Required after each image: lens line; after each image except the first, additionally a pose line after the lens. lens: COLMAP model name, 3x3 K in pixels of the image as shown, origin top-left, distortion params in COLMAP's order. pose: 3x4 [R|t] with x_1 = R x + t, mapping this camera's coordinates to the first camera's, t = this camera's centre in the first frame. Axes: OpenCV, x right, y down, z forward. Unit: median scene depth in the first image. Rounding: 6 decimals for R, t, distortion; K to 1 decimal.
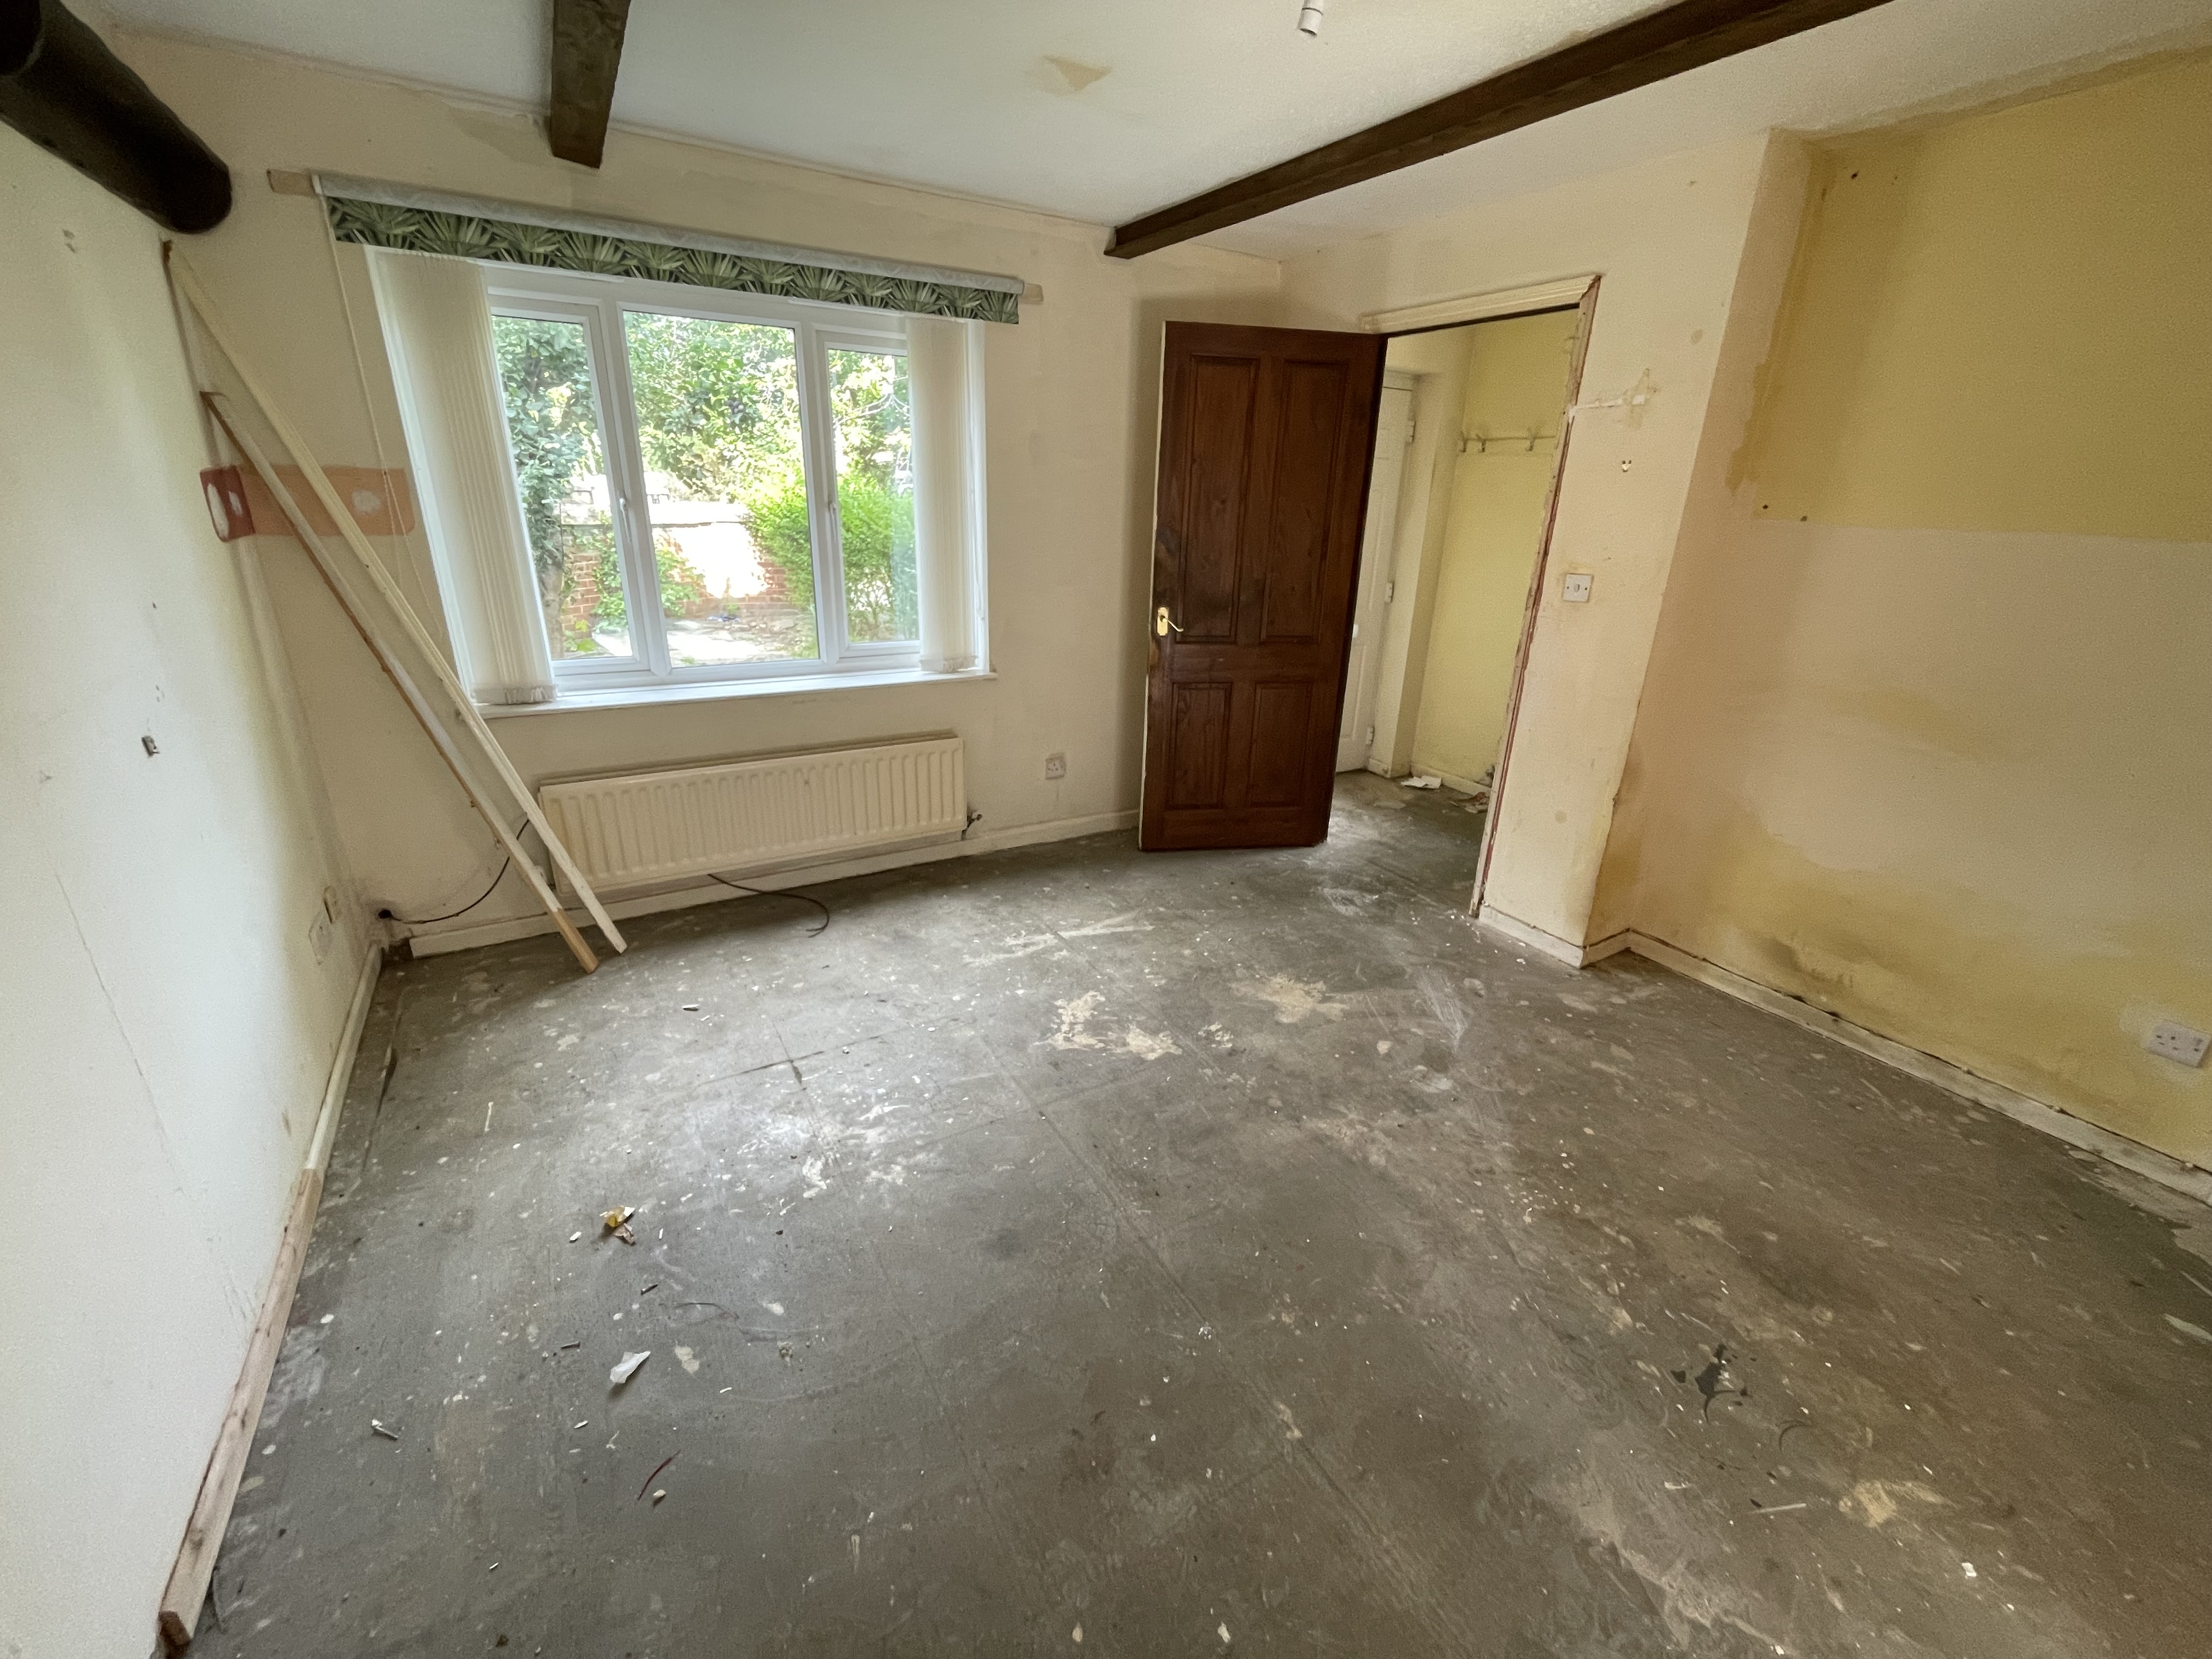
lens RADIAL K [[908.9, 0, 1106.0], [0, 908.9, 829.5], [0, 0, 1]] dist [-0.001230, -0.000218]
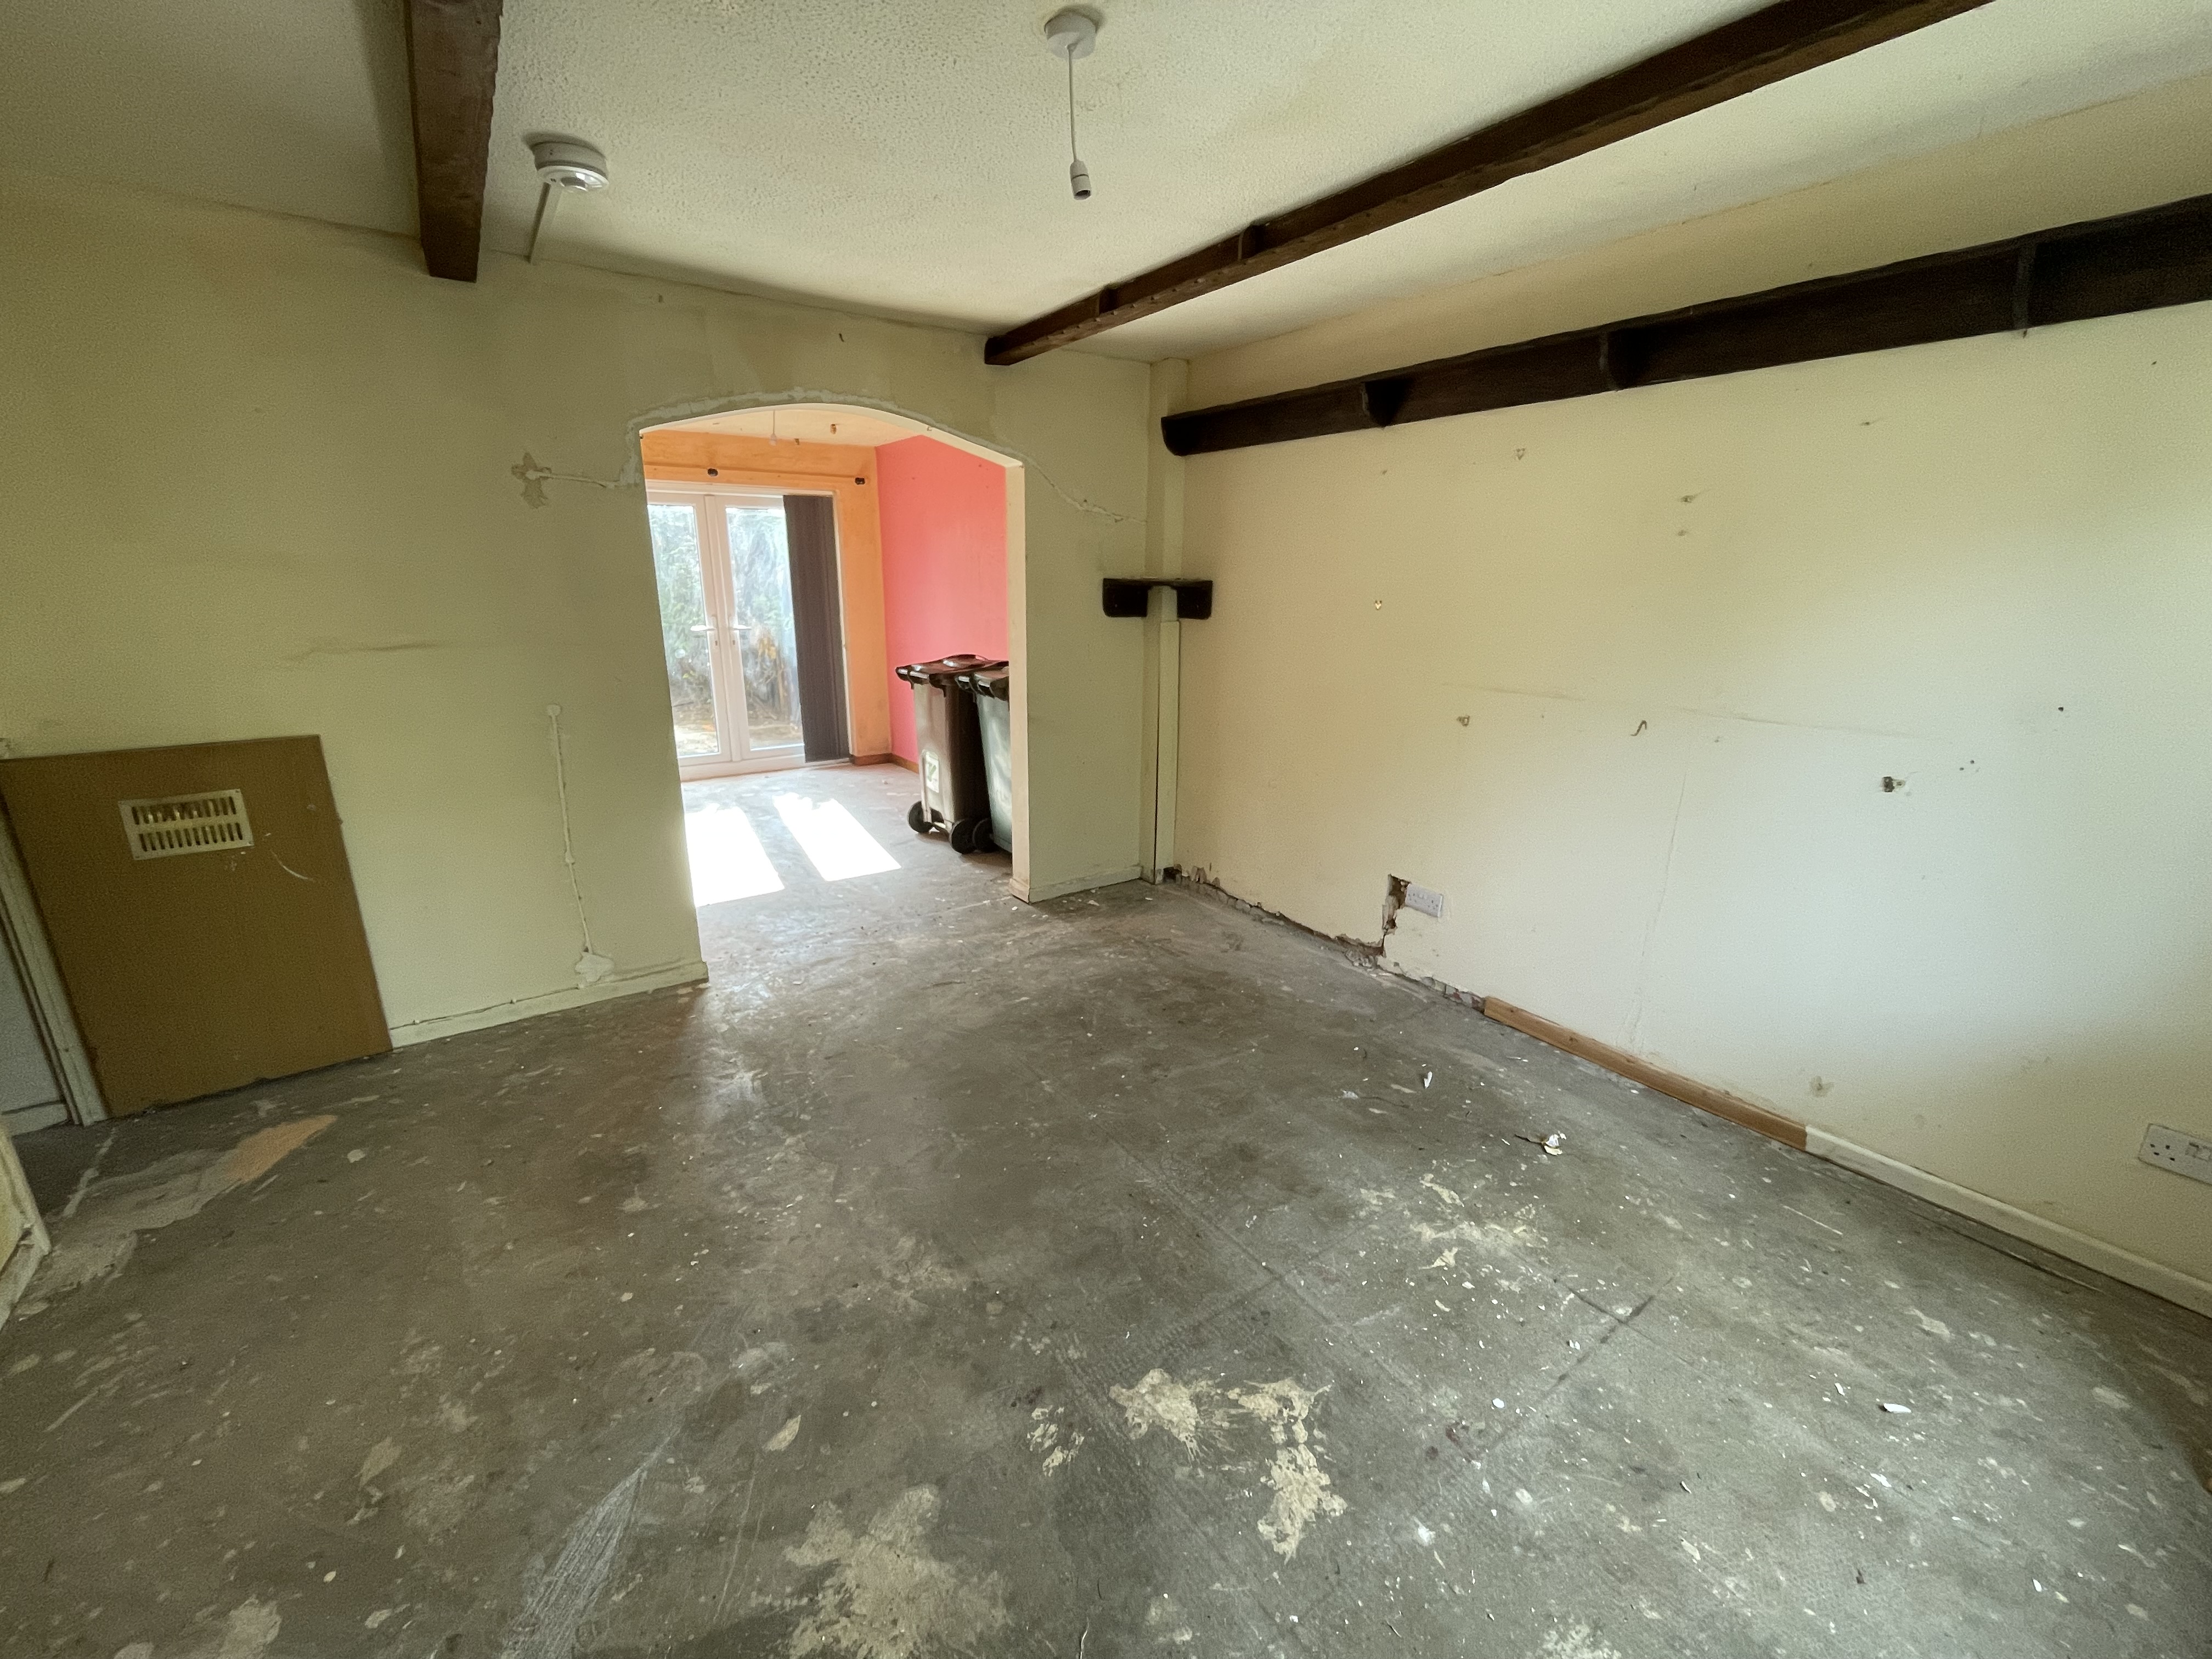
lens RADIAL K [[908.9, 0, 1106.0], [0, 908.9, 829.5], [0, 0, 1]] dist [-0.001230, -0.000218]
pose [[-0.996129, -0.012791, -0.086965, 0.151131], [-0.061802, 0.805450, 0.589432, -0.484981], [0.062507, 0.592525, -0.803123, 1.301612]]
